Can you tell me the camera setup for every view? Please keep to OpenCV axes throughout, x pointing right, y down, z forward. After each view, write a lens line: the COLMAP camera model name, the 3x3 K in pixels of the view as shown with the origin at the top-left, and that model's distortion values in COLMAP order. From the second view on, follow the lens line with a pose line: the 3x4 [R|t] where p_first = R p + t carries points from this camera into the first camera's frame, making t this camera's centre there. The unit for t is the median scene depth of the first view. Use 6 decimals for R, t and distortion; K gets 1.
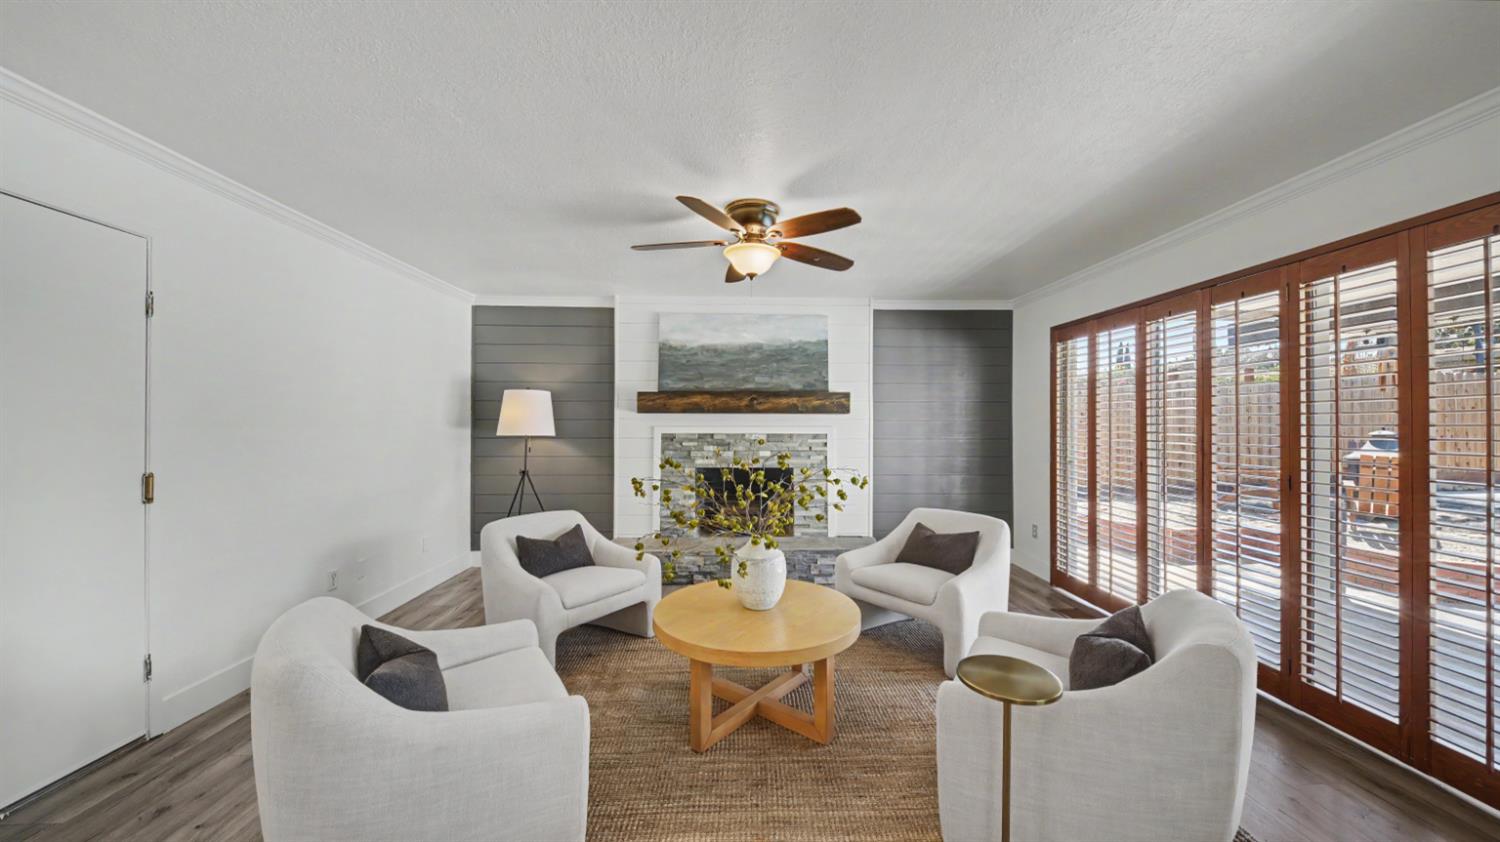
lens RADIAL K [[531.6, 0, 757.8], [0, 531.6, 425.7], [0, 0, 1]] dist [-0.001596, 0.000060]
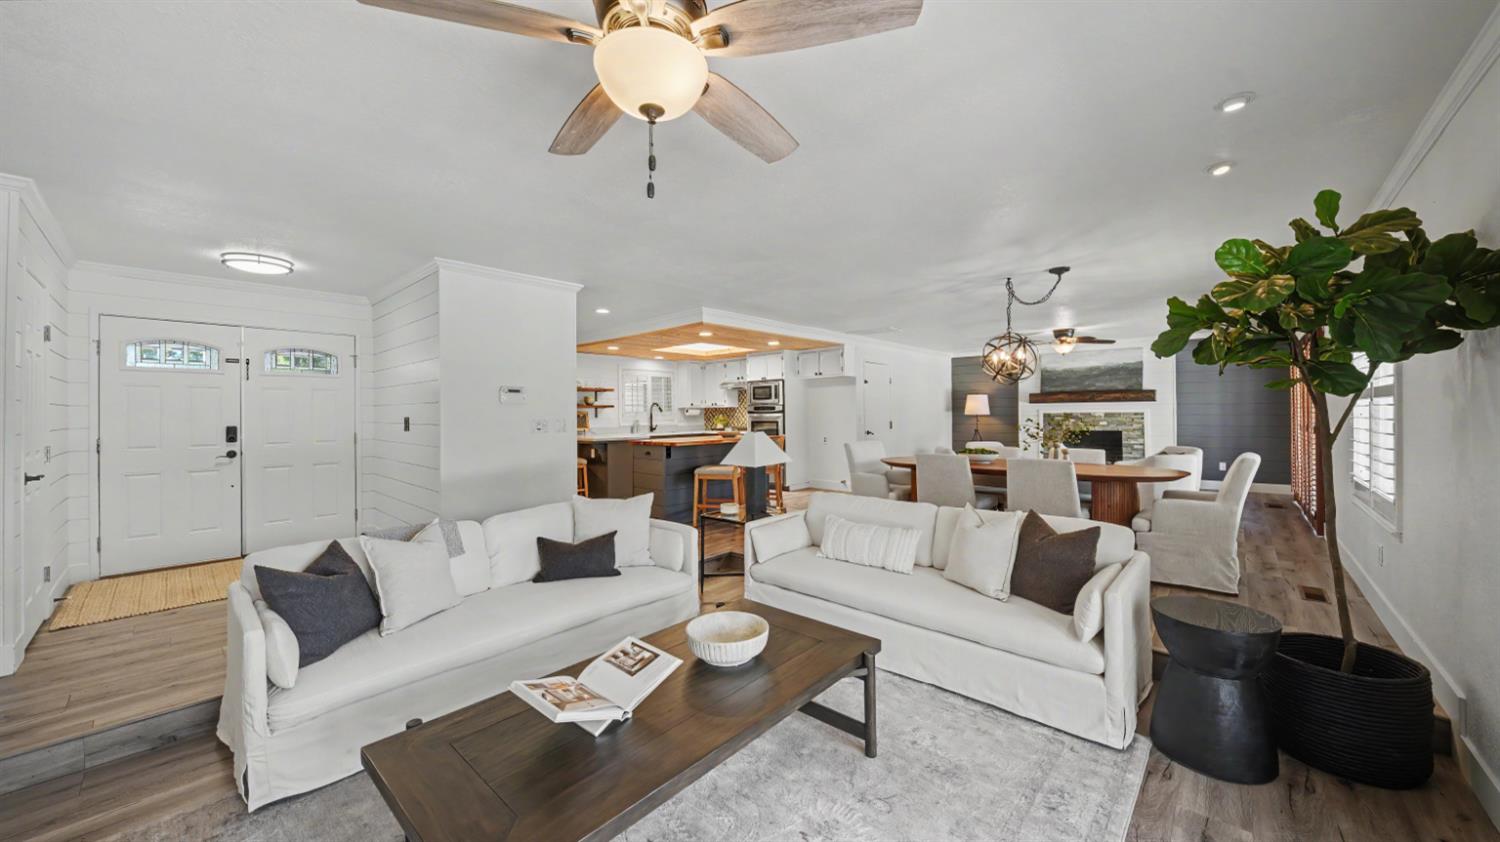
lens RADIAL K [[531.6, 0, 751.7], [0, 531.6, 414.0], [0, 0, 1]] dist [-0.001596, 0.000060]
pose [[0.711901, -0.008089, -0.702233, 0.459125], [0.017629, 0.999824, 0.006355, -0.015018], [0.702058, -0.016904, 0.711919, -1.250907]]
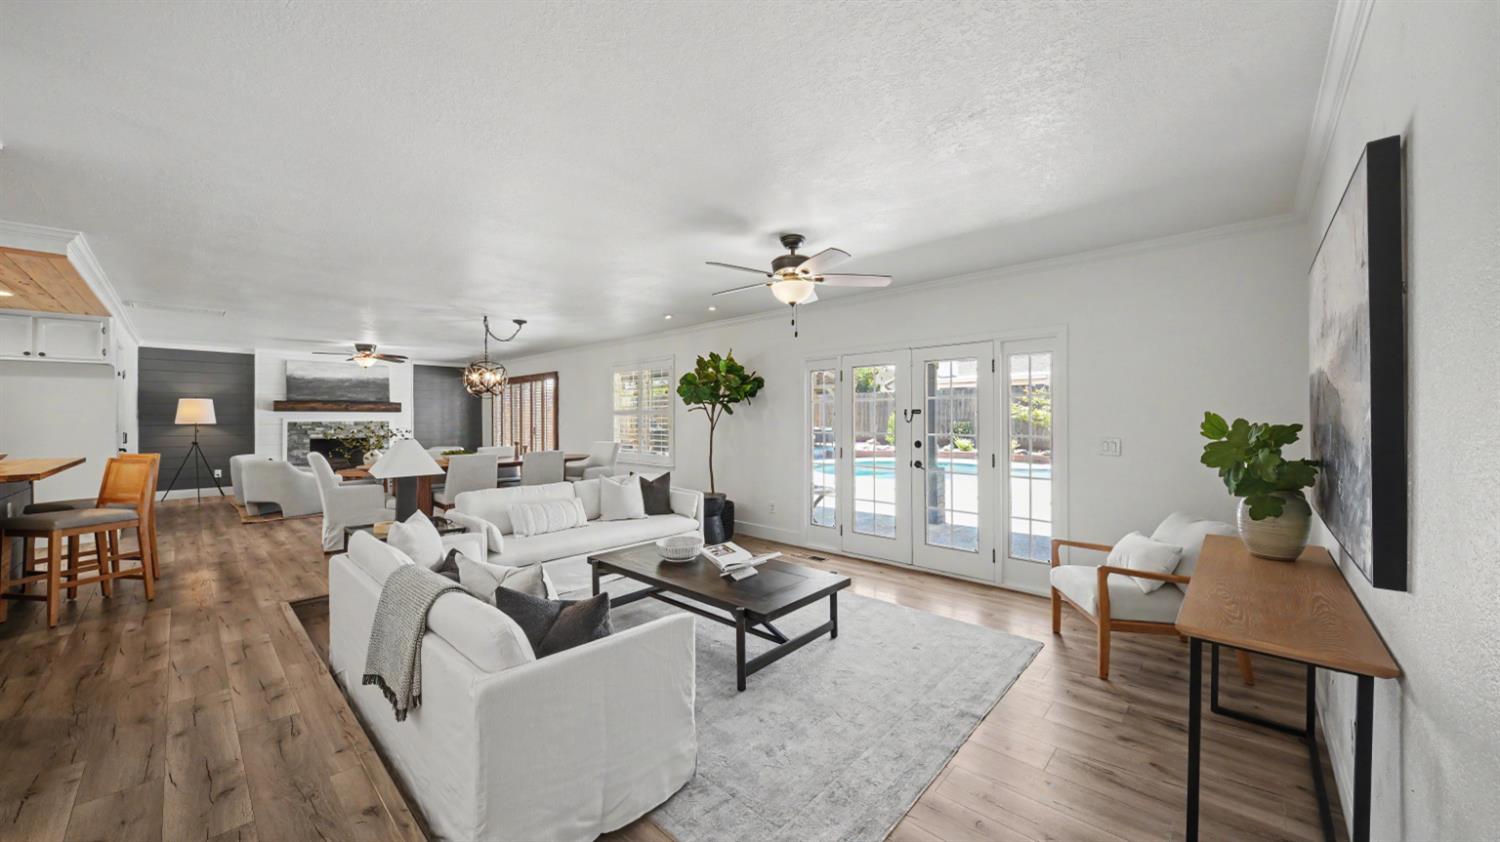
lens RADIAL K [[531.6, 0, 747.8], [0, 531.6, 420.1], [0, 0, 1]] dist [-0.001596, 0.000060]
pose [[0.714636, -0.004841, 0.699480, -0.339710], [-0.003816, 0.999934, 0.010819, -0.019645], [-0.699486, -0.010401, 0.714571, -1.572225]]
